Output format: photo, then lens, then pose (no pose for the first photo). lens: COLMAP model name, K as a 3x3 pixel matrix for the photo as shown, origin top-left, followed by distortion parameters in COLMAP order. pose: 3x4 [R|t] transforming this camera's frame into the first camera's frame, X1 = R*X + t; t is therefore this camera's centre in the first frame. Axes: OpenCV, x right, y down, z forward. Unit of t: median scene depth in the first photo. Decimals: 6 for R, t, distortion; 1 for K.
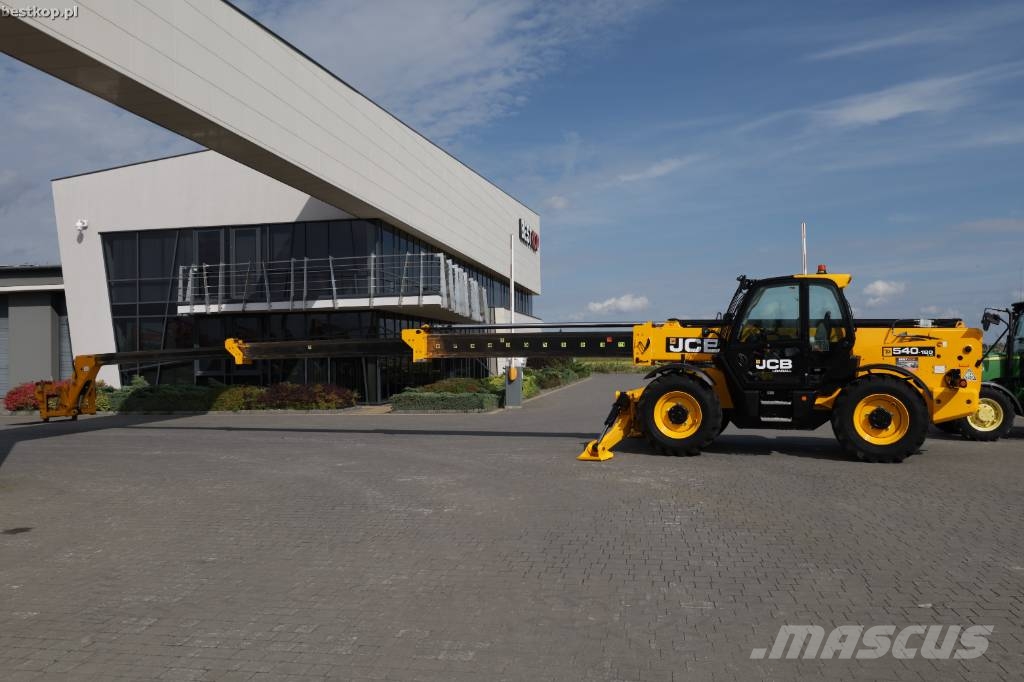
lens RADIAL K [[822.7, 0, 529.9], [0, 822.7, 343.0], [0, 0, 1]] dist [-0.009259, -0.000876]
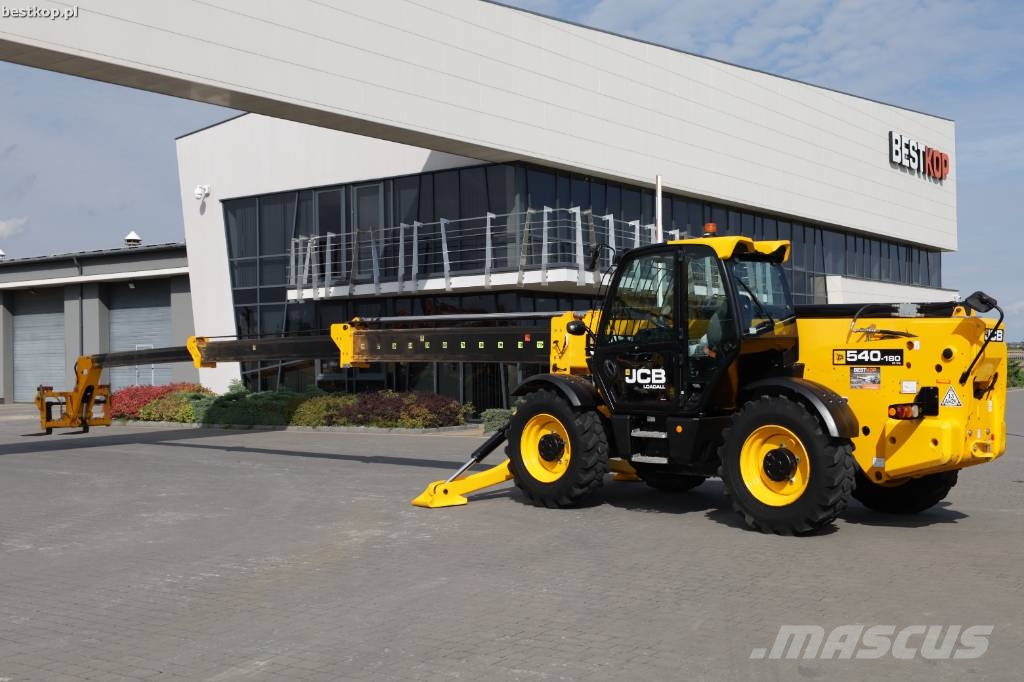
lens RADIAL K [[1276.6, 0, 526.6], [0, 1276.6, 341.8], [0, 0, 1]] dist [-0.000026, -0.012486]
pose [[0.895758, -0.003331, -0.444530, 0.329907], [0.008339, 0.999922, 0.009311, -0.006085], [0.444464, -0.012047, 0.895715, 0.016939]]
